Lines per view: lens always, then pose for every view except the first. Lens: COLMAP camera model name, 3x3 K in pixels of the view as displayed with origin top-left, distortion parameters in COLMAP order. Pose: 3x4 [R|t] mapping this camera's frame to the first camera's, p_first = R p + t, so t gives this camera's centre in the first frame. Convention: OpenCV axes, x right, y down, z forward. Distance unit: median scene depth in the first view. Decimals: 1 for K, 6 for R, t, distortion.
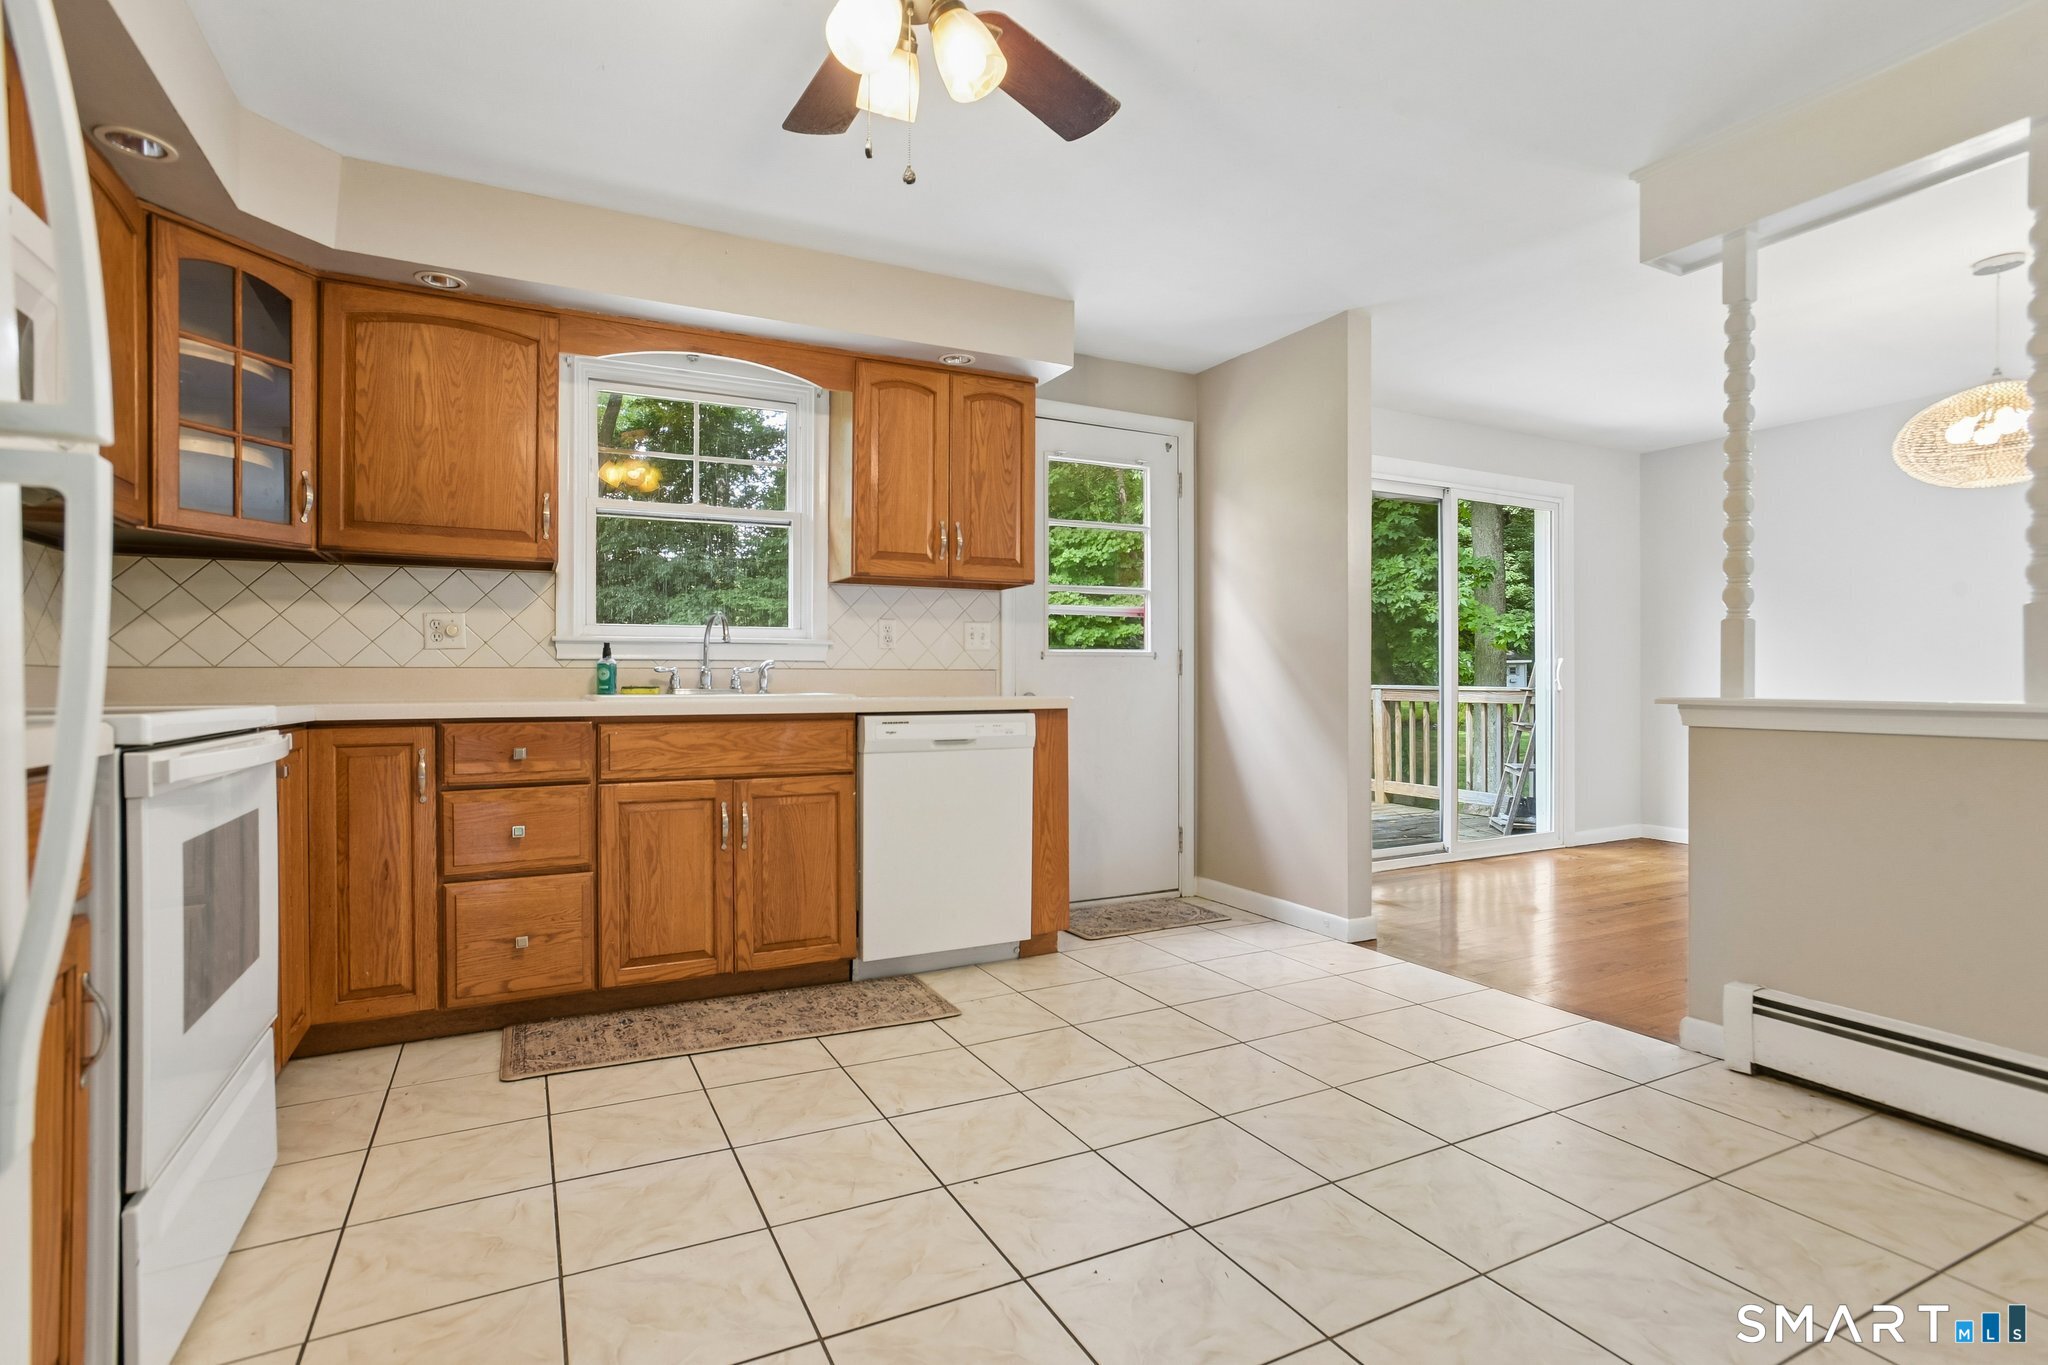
lens RADIAL K [[993.3, 0, 1022.4], [0, 993.3, 682.3], [0, 0, 1]] dist [-0.031805, 0.019738]
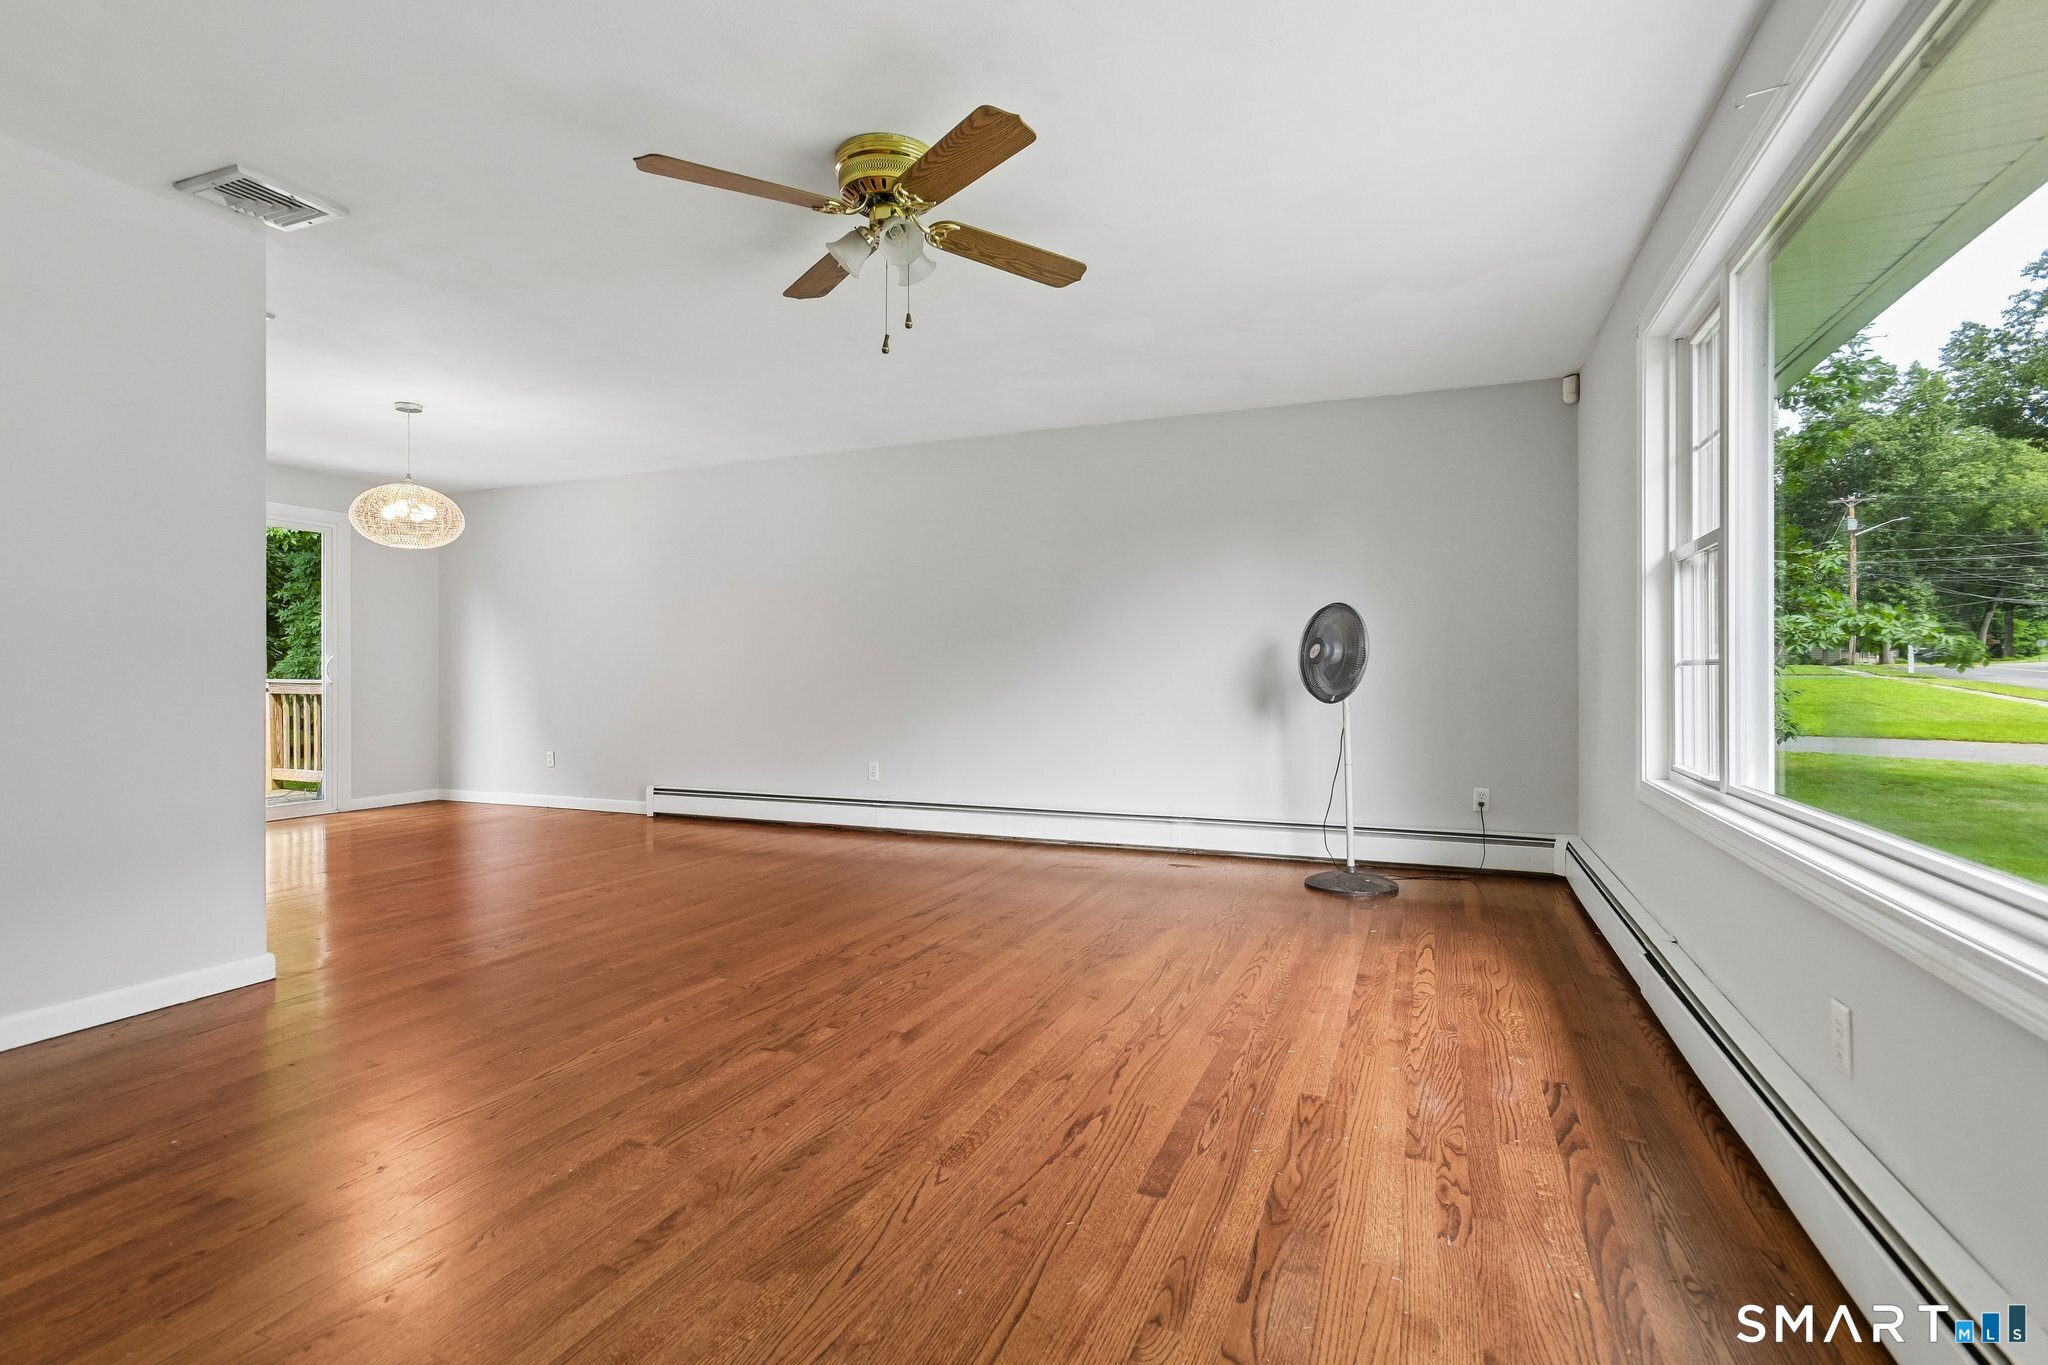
lens RADIAL K [[993.3, 0, 1051.3], [0, 993.3, 678.6], [0, 0, 1]] dist [-0.031805, 0.019738]
pose [[0.744743, -0.003792, 0.667341, 0.777631], [0.001805, 0.999992, 0.003667, 0.001952], [-0.667349, -0.001526, 0.744744, -0.930540]]
